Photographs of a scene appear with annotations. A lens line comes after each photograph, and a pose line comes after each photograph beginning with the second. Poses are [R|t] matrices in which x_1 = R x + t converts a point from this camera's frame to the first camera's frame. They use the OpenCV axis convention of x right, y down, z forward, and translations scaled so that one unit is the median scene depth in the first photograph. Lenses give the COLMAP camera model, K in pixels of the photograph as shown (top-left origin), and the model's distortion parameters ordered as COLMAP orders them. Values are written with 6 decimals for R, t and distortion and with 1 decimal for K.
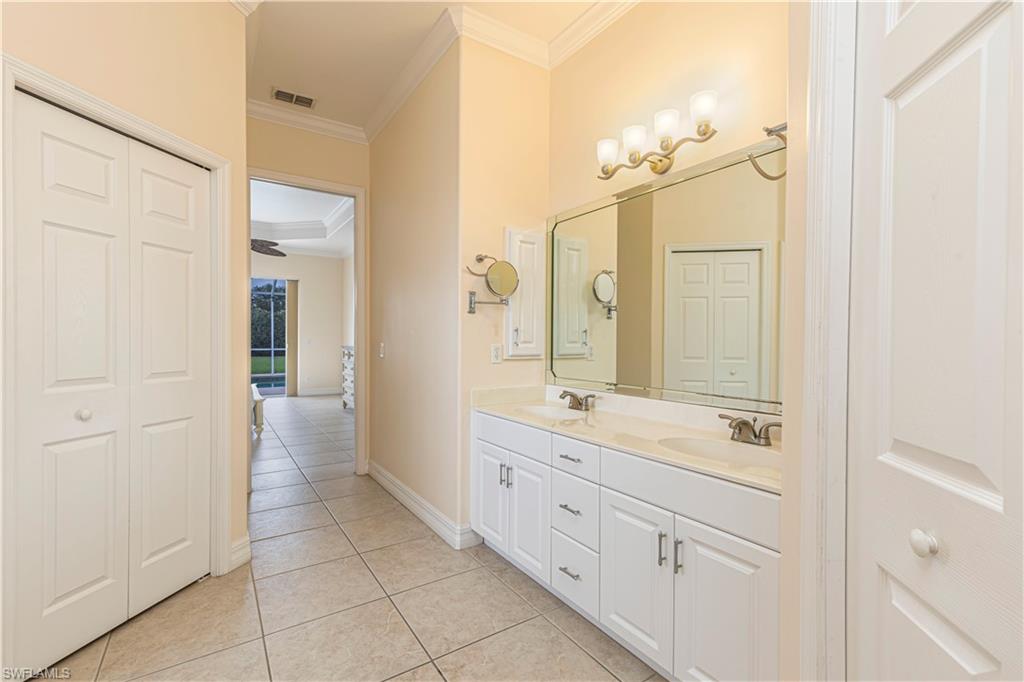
lens RADIAL K [[456.6, 0, 521.2], [0, 456.6, 344.6], [0, 0, 1]] dist [0.003142, 0.000449]
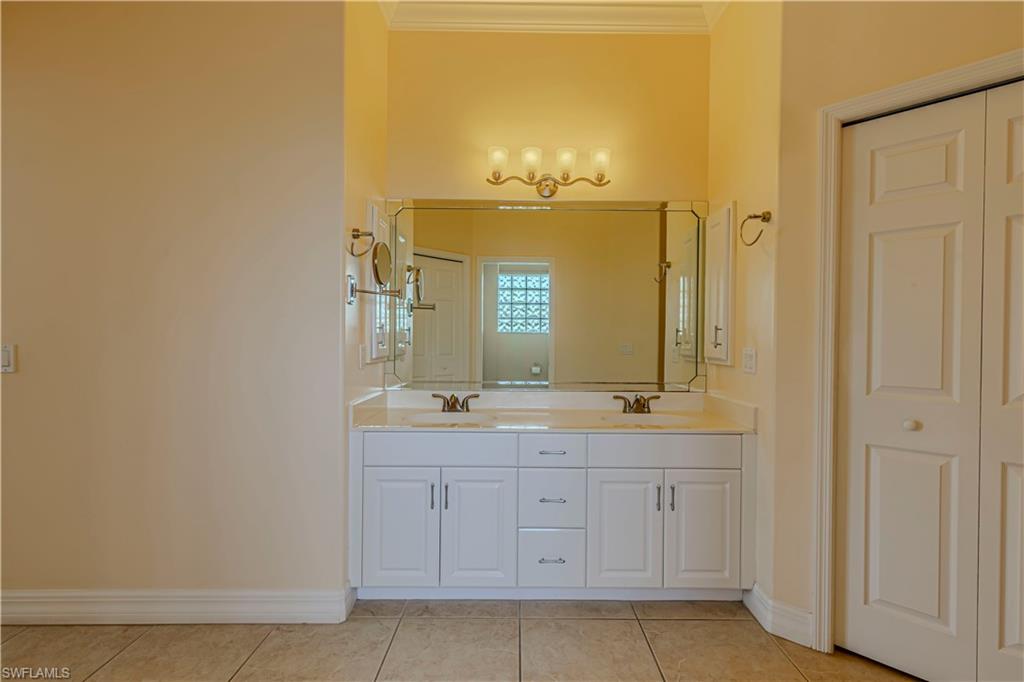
lens RADIAL K [[456.6, 0, 521.2], [0, 456.6, 344.6], [0, 0, 1]] dist [0.003142, 0.000449]
pose [[0.557415, -0.011412, 0.830156, -0.771754], [0.006365, 0.999935, 0.009471, -0.010868], [-0.830210, 0.000004, 0.557451, 0.448543]]
